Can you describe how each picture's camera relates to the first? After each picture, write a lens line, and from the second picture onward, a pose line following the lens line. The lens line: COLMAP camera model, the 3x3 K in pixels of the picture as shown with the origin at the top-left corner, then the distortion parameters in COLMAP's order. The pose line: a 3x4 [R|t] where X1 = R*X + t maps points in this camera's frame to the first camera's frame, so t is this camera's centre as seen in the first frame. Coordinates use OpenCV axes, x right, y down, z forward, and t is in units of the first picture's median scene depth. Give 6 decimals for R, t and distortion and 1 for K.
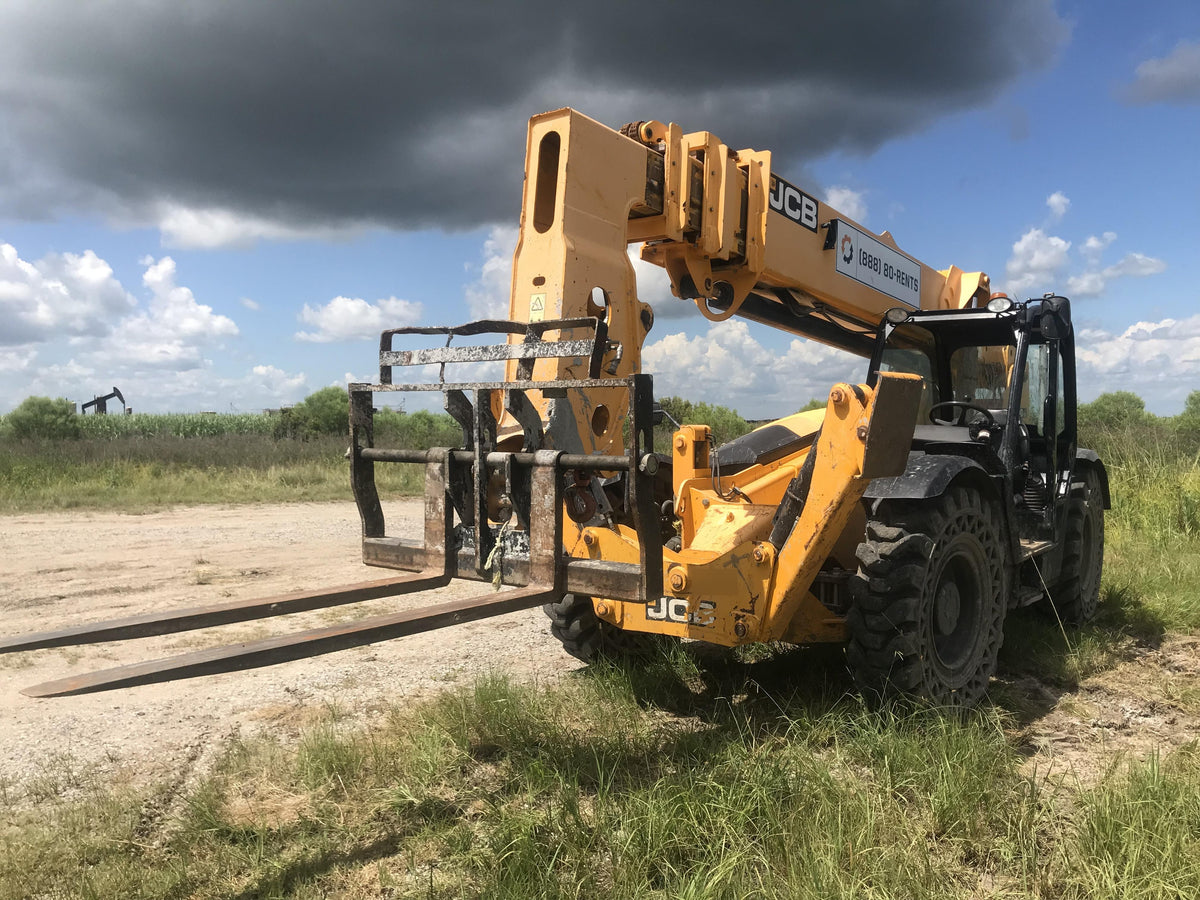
lens RADIAL K [[1147.2, 0, 602.5], [0, 1147.2, 425.2], [0, 0, 1]] dist [0.039281, 0.014418]
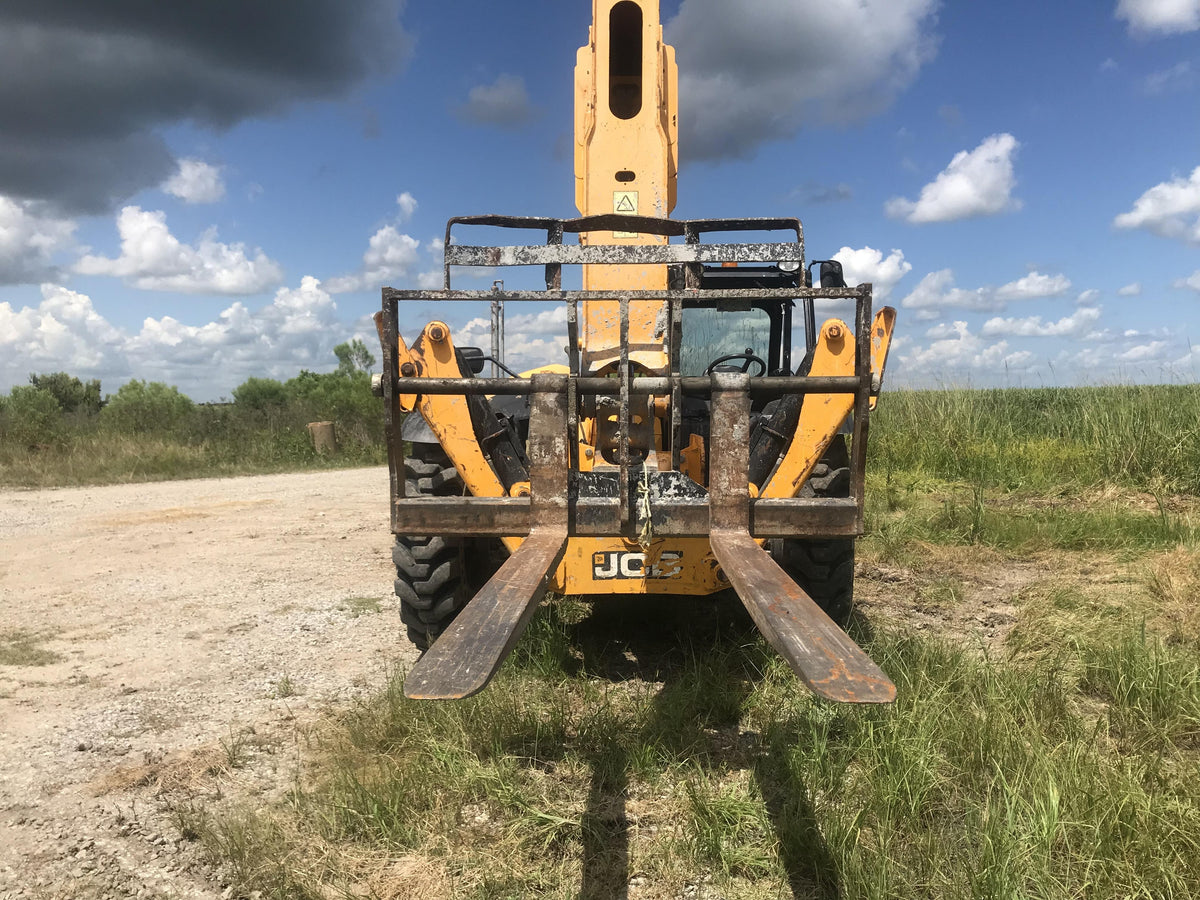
lens RADIAL K [[1093.7, 0, 600.0], [0, 1093.7, 450.0], [0, 0, 1]] dist [0.052912, 0.009455]
pose [[0.773375, -0.027447, 0.633355, -0.130322], [0.011436, 0.999504, 0.029351, 0.011120], [-0.633846, -0.015456, 0.773305, 0.088070]]
